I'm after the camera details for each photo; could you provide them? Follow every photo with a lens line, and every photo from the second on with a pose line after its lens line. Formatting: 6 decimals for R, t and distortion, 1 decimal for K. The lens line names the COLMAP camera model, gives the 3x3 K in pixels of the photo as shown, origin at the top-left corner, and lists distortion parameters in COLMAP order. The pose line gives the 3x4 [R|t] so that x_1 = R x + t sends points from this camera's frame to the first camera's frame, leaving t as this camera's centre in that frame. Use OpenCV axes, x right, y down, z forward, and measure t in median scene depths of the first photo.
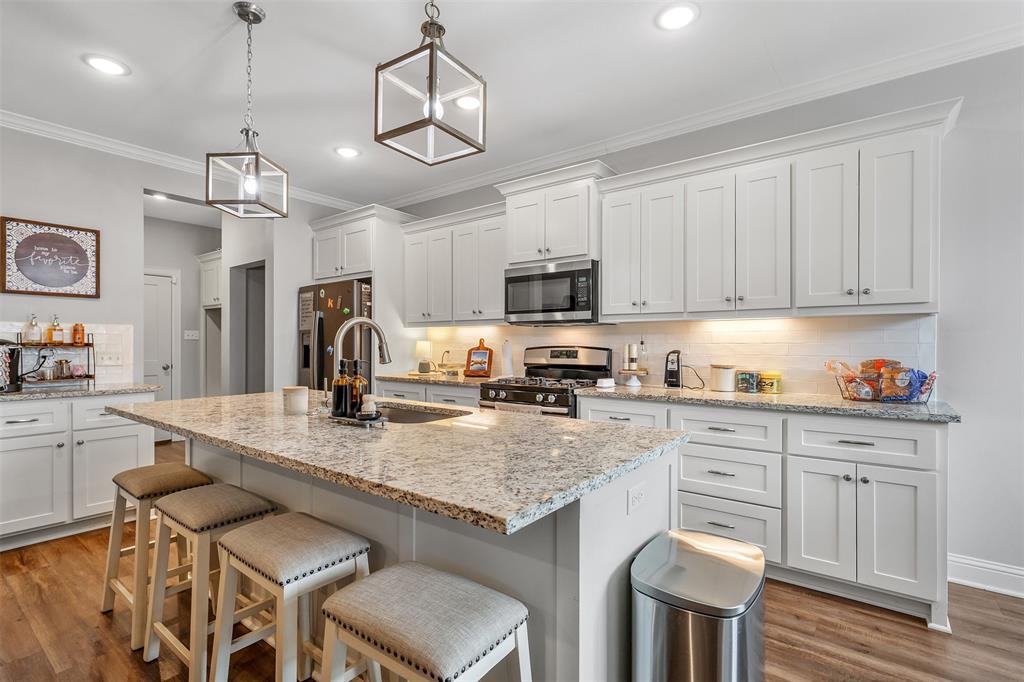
lens RADIAL K [[500.0, 0, 494.3], [0, 500.0, 341.9], [0, 0, 1]] dist [0.002557, 0.000234]
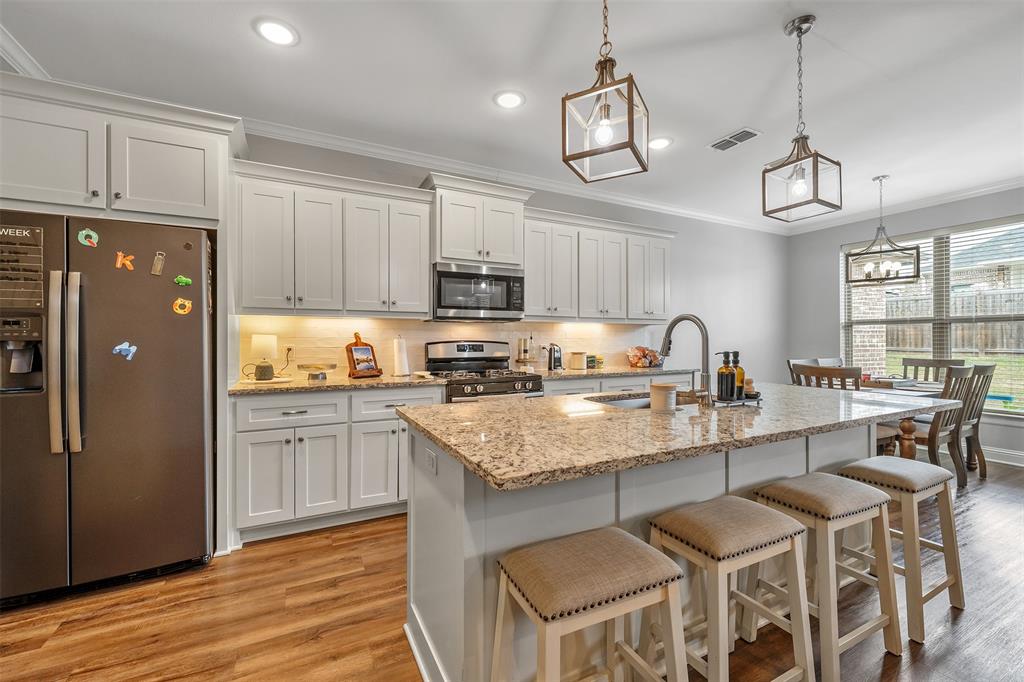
lens RADIAL K [[417.9, 0, 507.1], [0, 417.9, 337.6], [0, 0, 1]] dist [-0.002932, -0.000154]
pose [[0.413261, 0.000998, 0.910612, -0.682191], [-0.004258, 0.999991, 0.000836, 0.000279], [-0.910603, -0.004222, 0.413261, 0.556340]]
